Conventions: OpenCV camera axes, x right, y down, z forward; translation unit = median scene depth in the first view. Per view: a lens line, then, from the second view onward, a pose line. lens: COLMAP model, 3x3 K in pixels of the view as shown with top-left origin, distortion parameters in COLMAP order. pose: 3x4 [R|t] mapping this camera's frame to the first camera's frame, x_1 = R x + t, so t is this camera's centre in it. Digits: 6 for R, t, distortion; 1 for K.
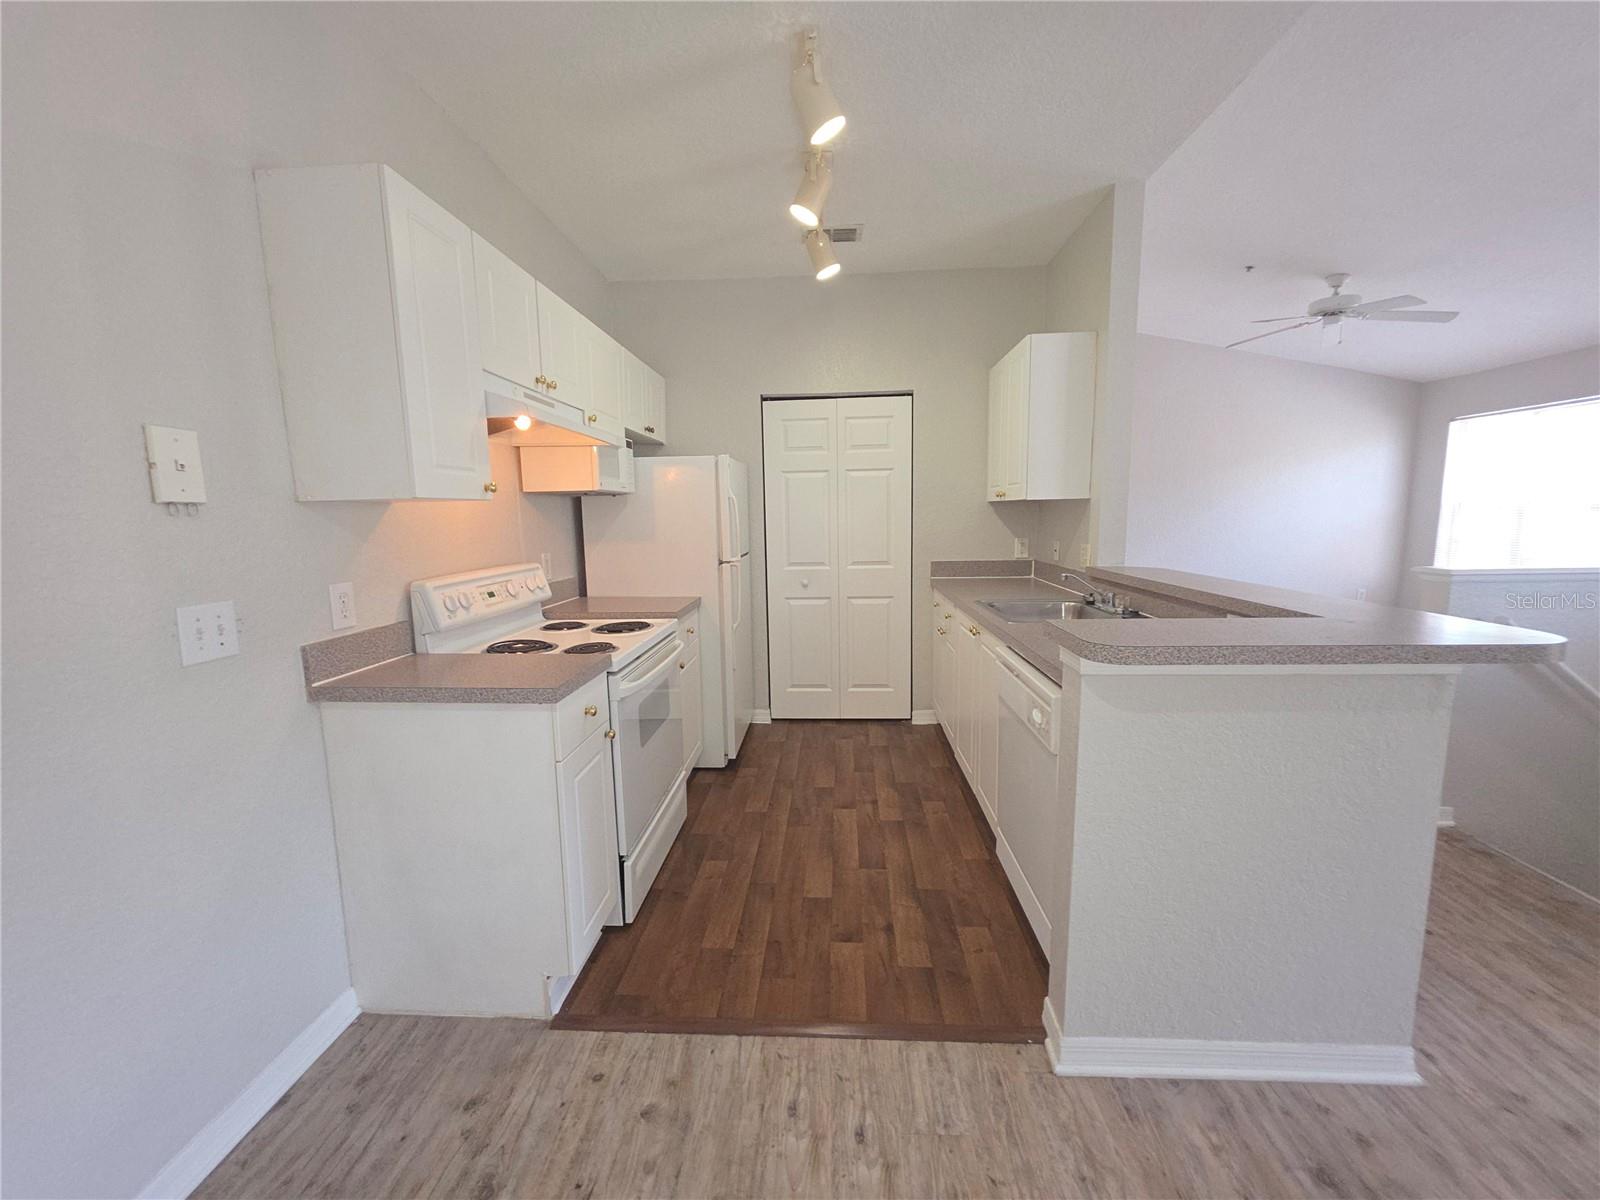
lens RADIAL K [[640.0, 0, 800.0], [0, 640.0, 600.0], [0, 0, 1]] dist [0.000516, 0.000222]
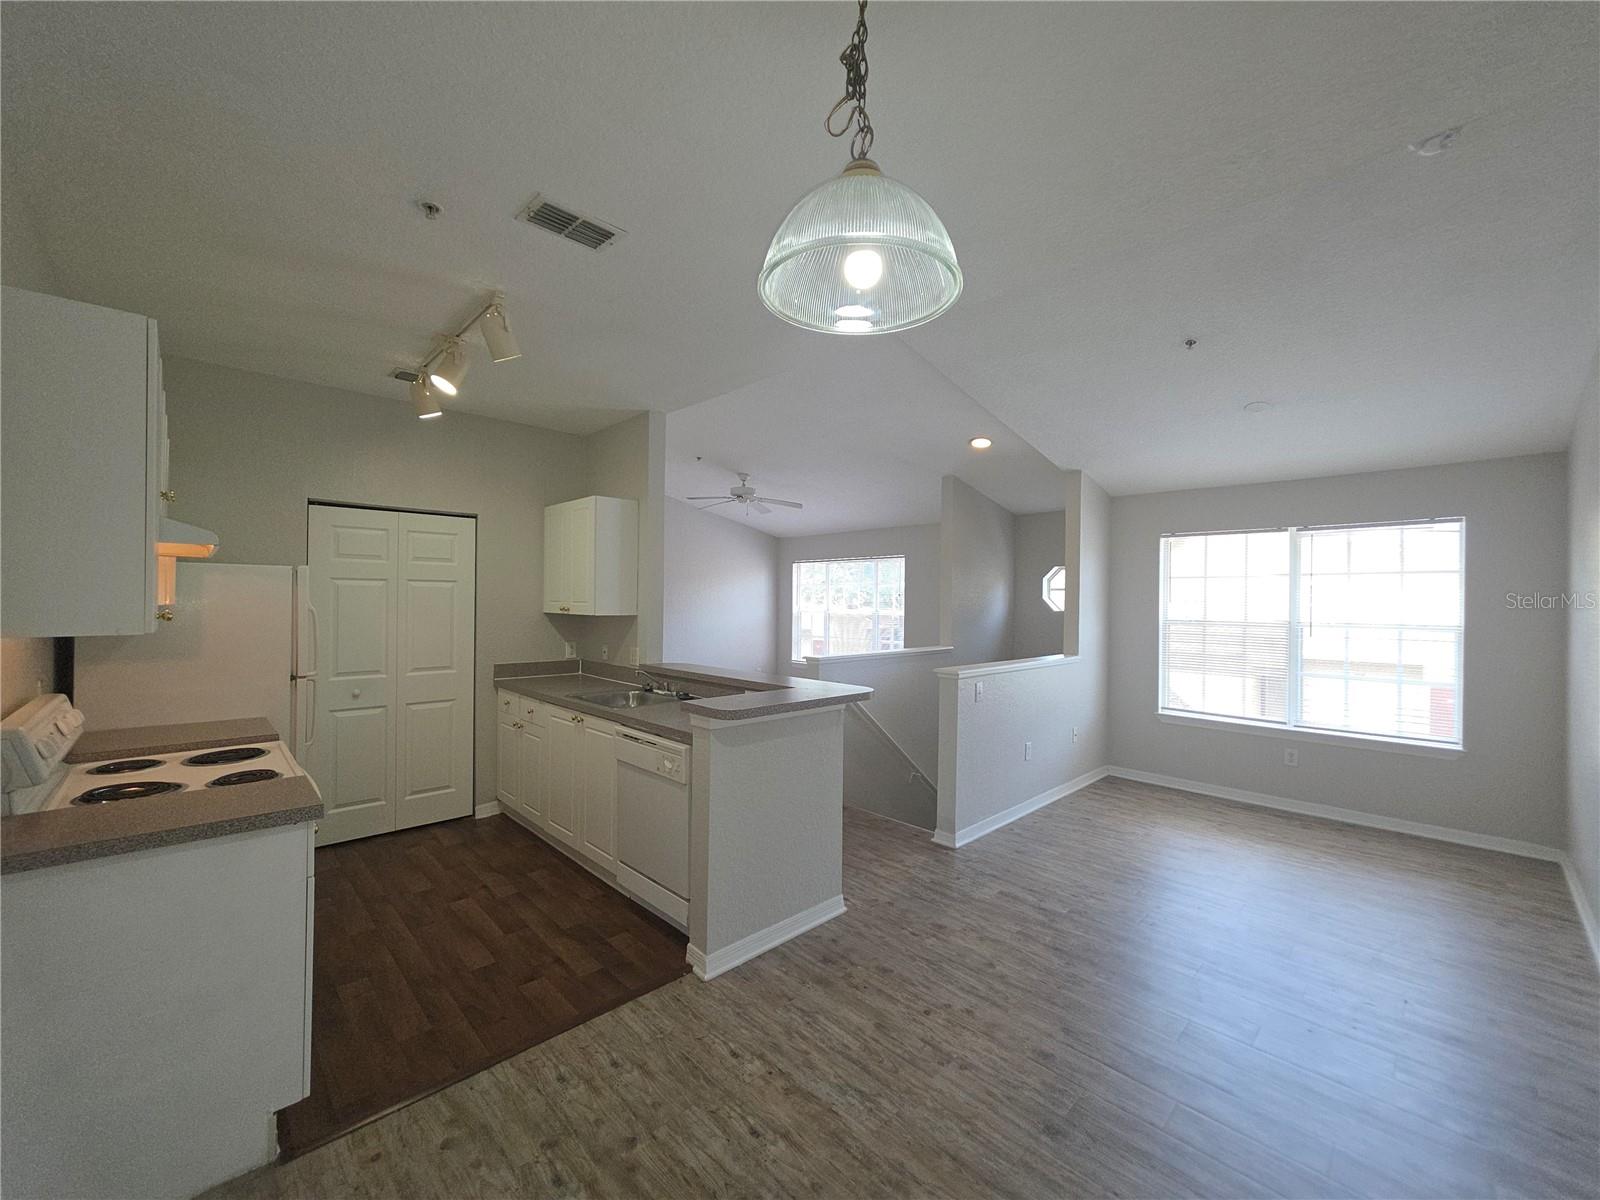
lens RADIAL K [[643.1, 0, 800.0], [0, 643.1, 600.0], [0, 0, 1]] dist [-0.000579, -0.000174]
pose [[0.678001, 0.025880, 0.734606, -0.397272], [0.076869, 0.991404, -0.105872, -0.018441], [-0.731031, 0.128250, 0.670183, -0.239042]]
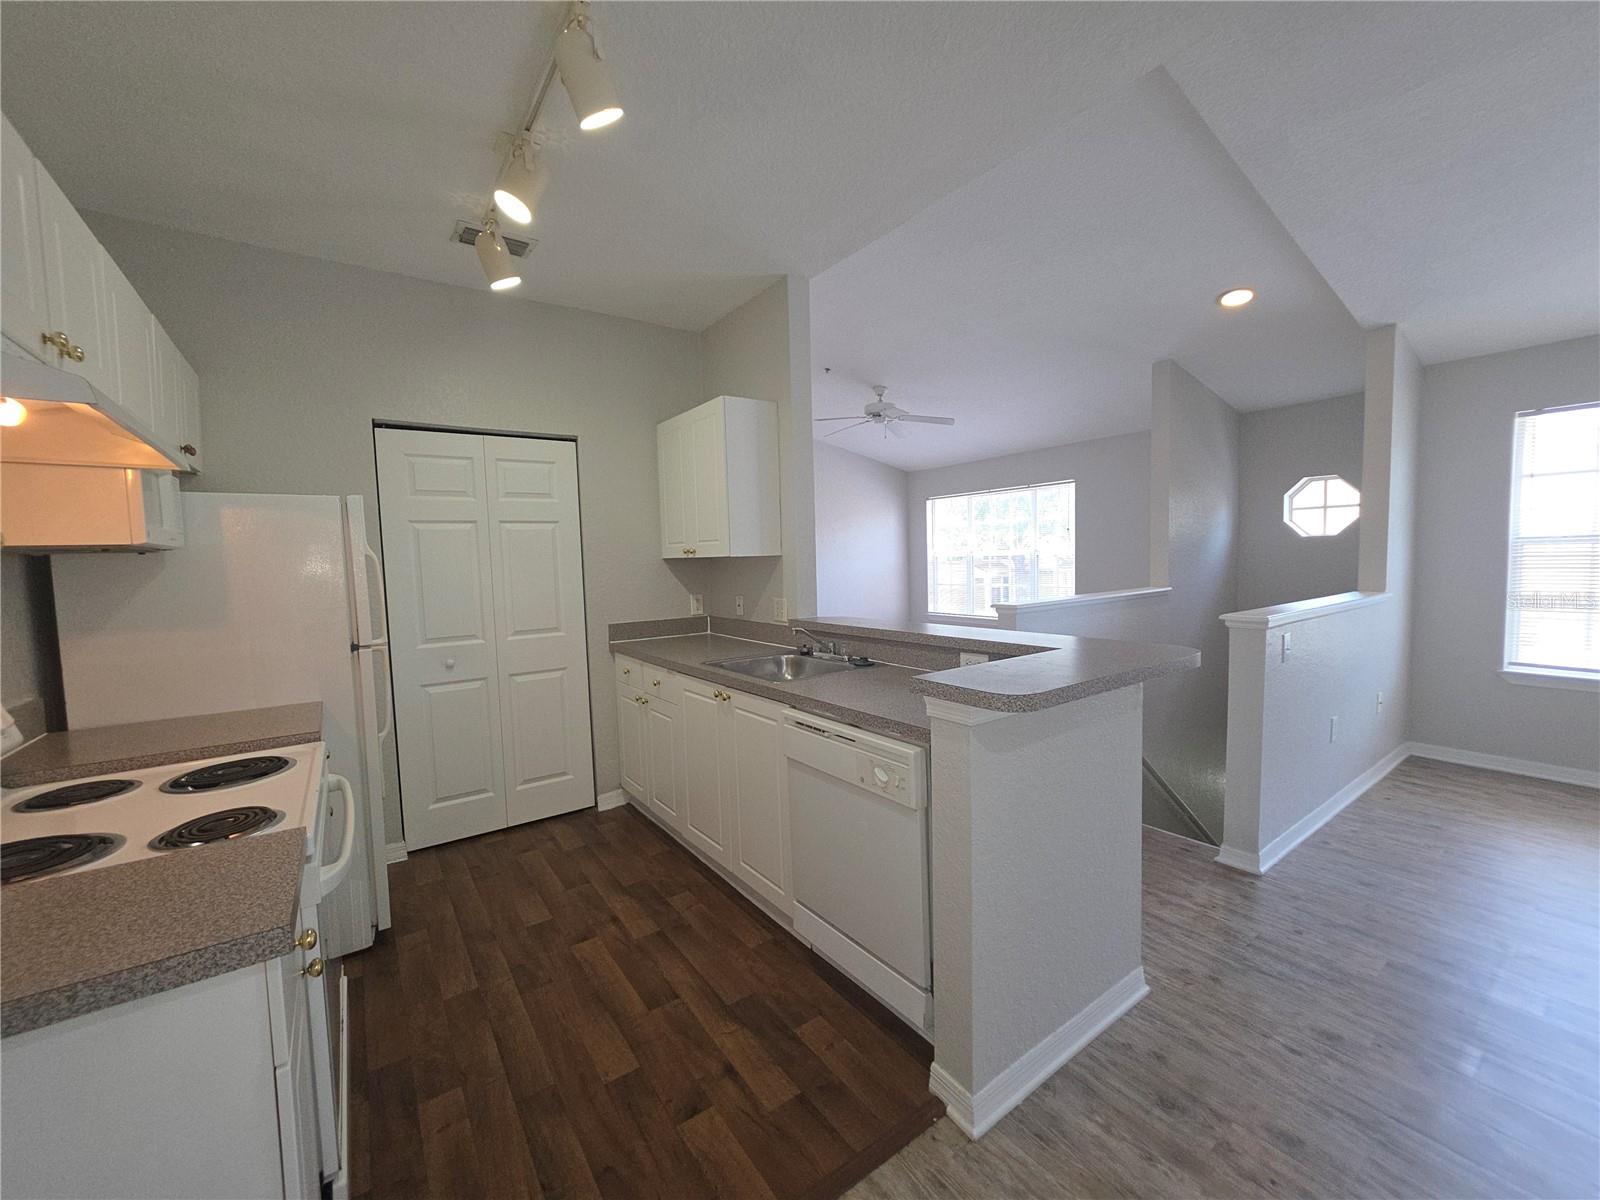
lens RADIAL K [[640.0, 0, 800.0], [0, 640.0, 600.0], [0, 0, 1]] dist [0.000516, 0.000222]
pose [[0.777983, -0.046949, 0.626528, -0.227743], [0.099874, 0.993766, -0.049549, -0.034382], [-0.620296, 0.101122, 0.777822, 0.191700]]
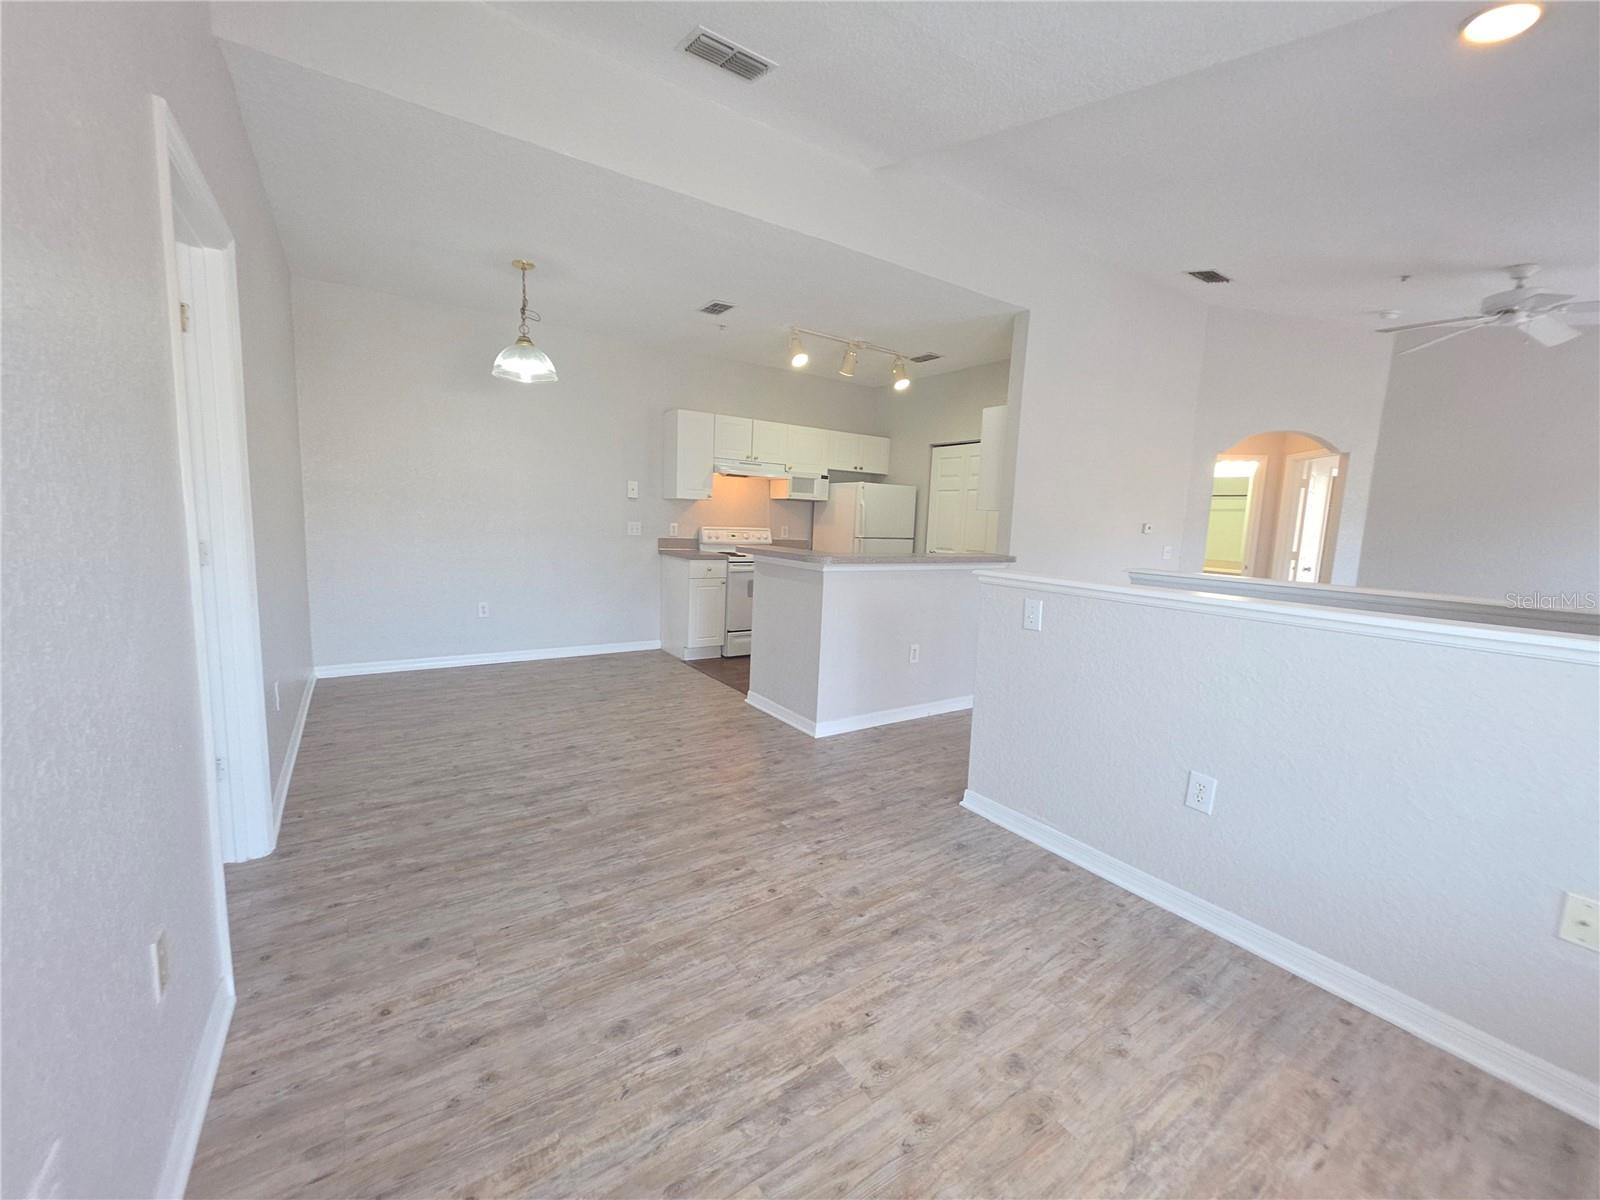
lens RADIAL K [[640.0, 0, 800.0], [0, 640.0, 600.0], [0, 0, 1]] dist [0.000516, 0.000222]
pose [[0.603130, 0.143174, -0.784688, 1.635130], [-0.159156, 0.985578, 0.057497, 0.051629], [0.781603, 0.090210, 0.617219, -0.372771]]
